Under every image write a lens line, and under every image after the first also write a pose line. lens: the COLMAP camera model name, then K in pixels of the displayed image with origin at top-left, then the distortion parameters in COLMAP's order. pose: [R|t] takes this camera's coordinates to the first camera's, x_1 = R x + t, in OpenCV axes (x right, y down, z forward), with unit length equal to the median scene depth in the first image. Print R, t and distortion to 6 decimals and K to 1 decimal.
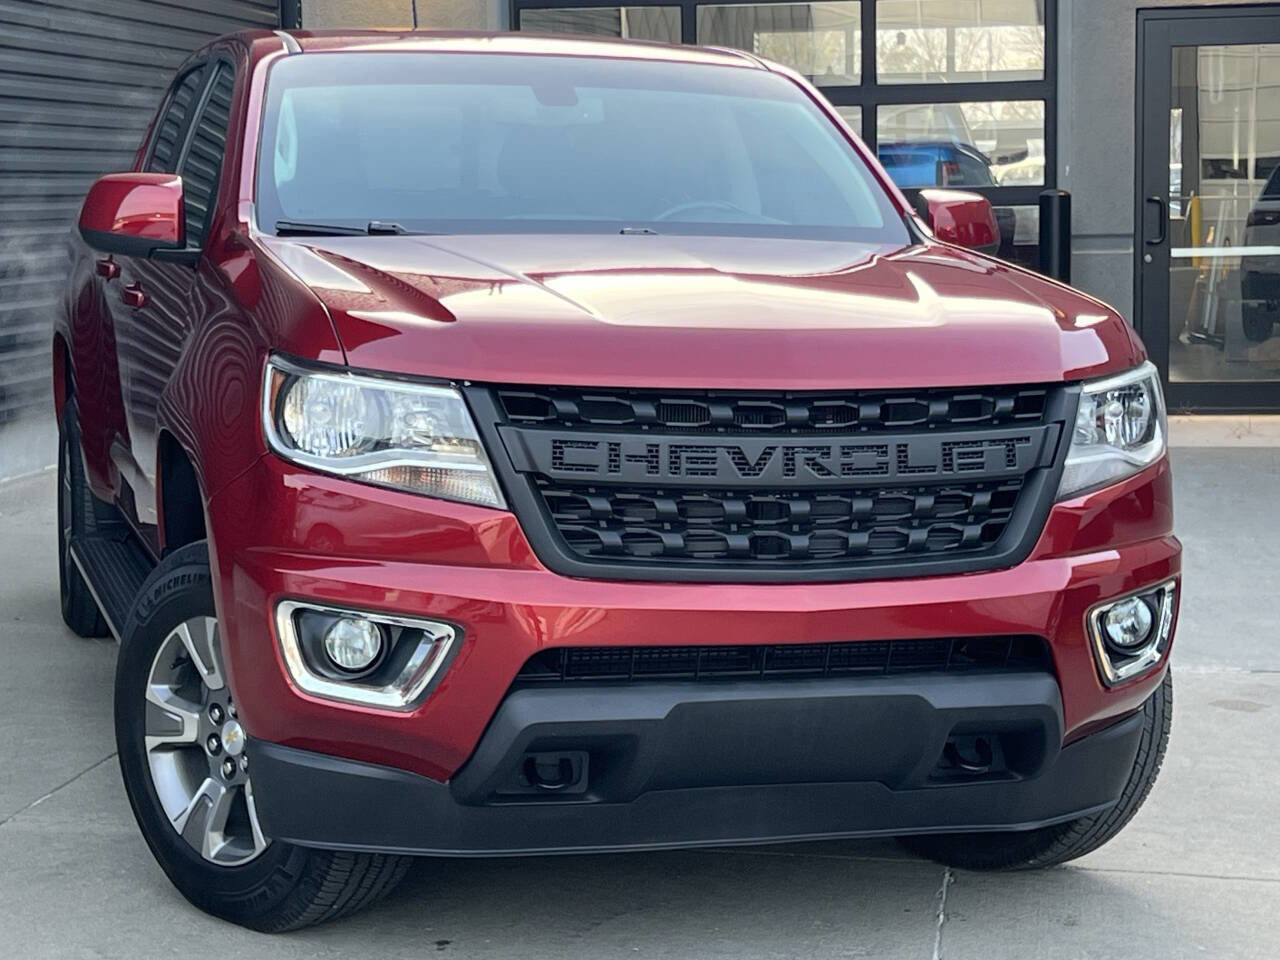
lens RADIAL K [[2753.7, 0, 661.9], [0, 2753.7, 478.3], [0, 0, 1]] dist [0.280204, -0.499910]
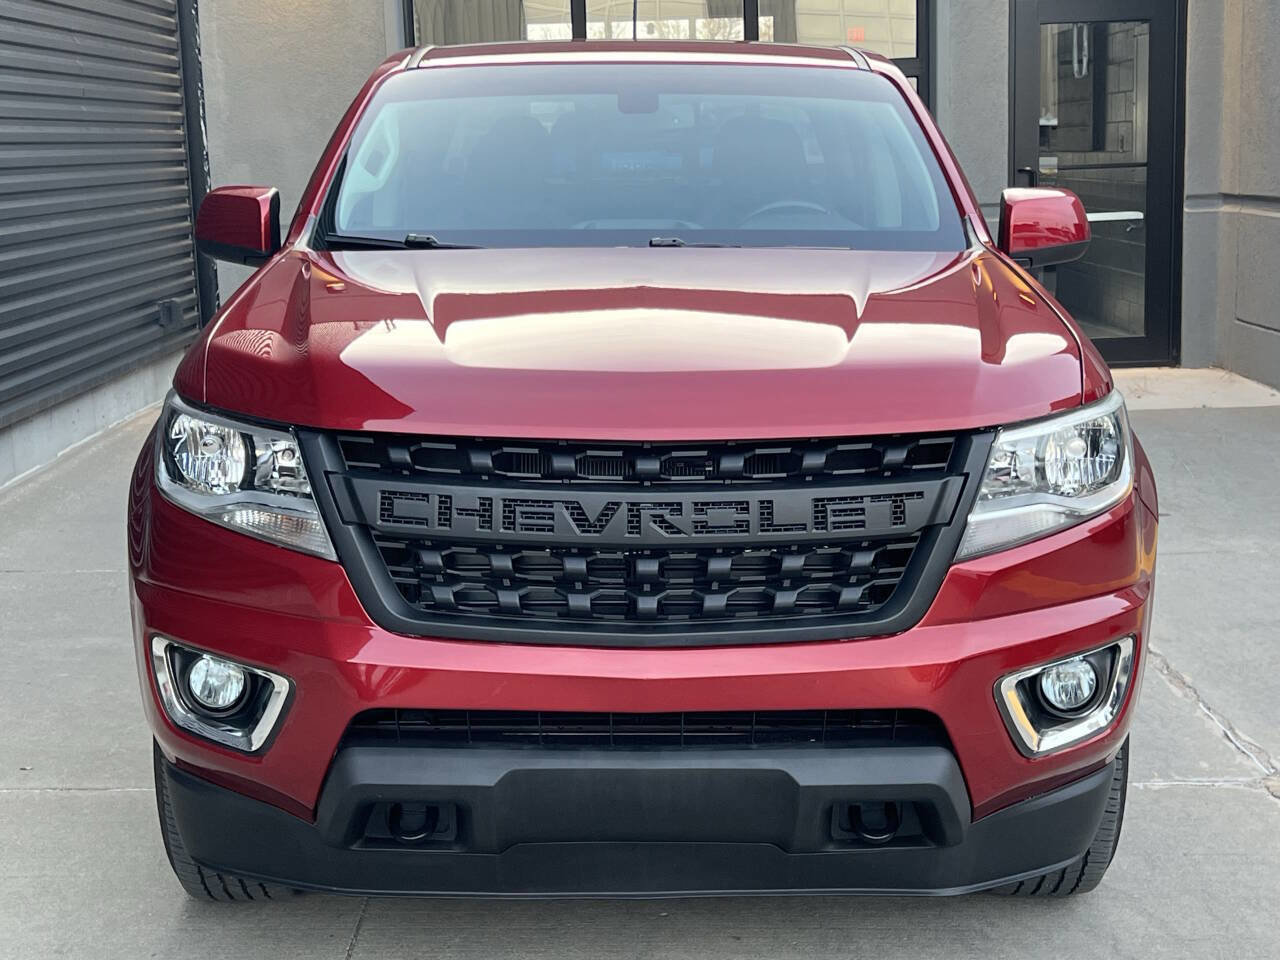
lens RADIAL K [[1955.2, 0, 635.6], [0, 1955.2, 461.8], [0, 0, 1]] dist [0.210604, -0.034601]
pose [[0.961905, 0.030397, -0.271689, 0.224146], [-0.013452, 0.997858, 0.064016, -0.067023], [0.273053, -0.057922, 0.960254, 0.364483]]
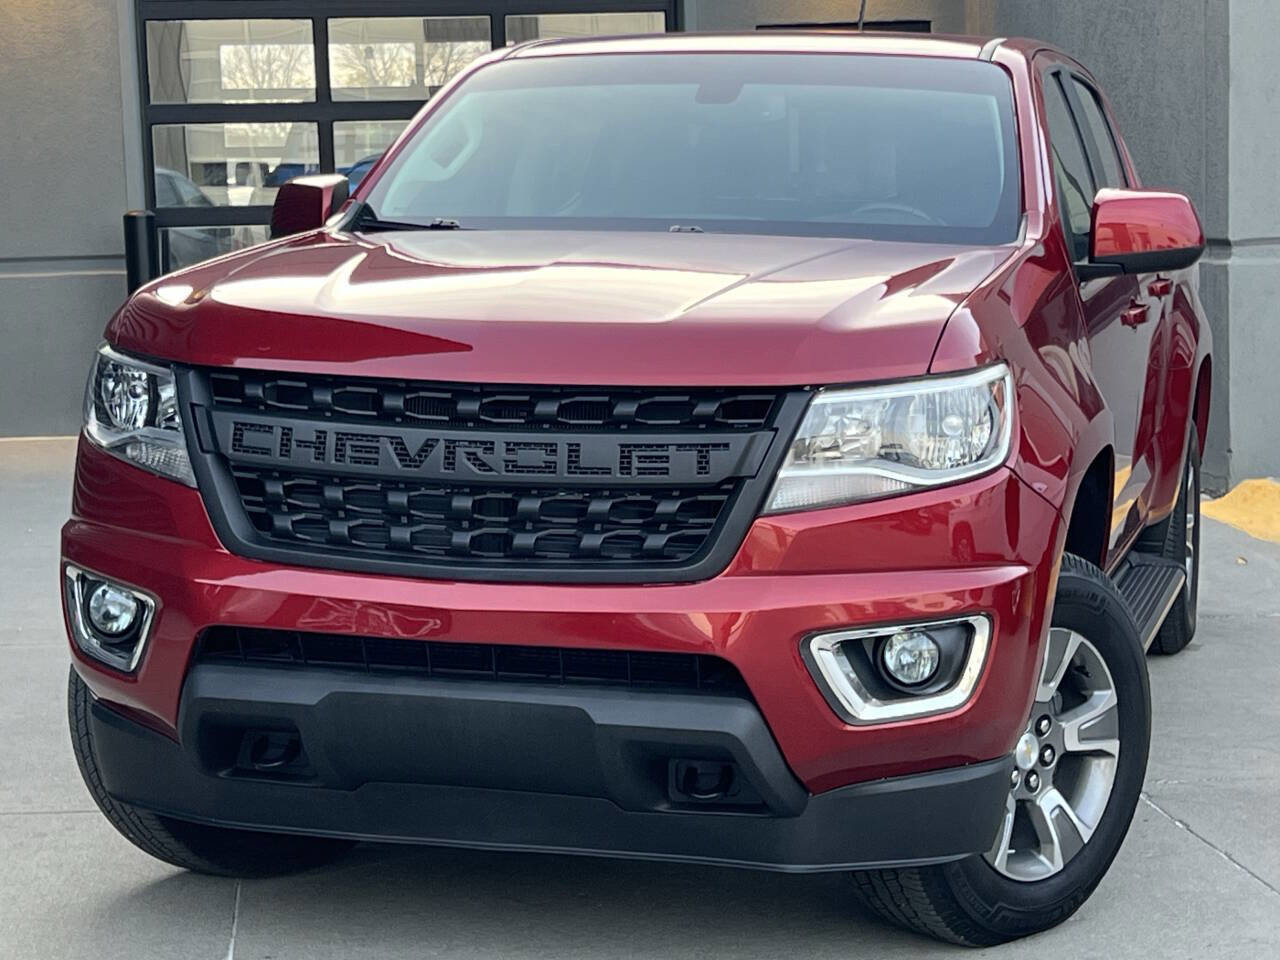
lens RADIAL K [[2753.7, 0, 661.9], [0, 2753.7, 478.3], [0, 0, 1]] dist [0.280204, -0.499910]
pose [[0.856659, 0.050139, -0.513441, 0.608510], [-0.056057, 0.998420, 0.003970, -0.005910], [0.512829, 0.025381, 0.858116, 0.199053]]
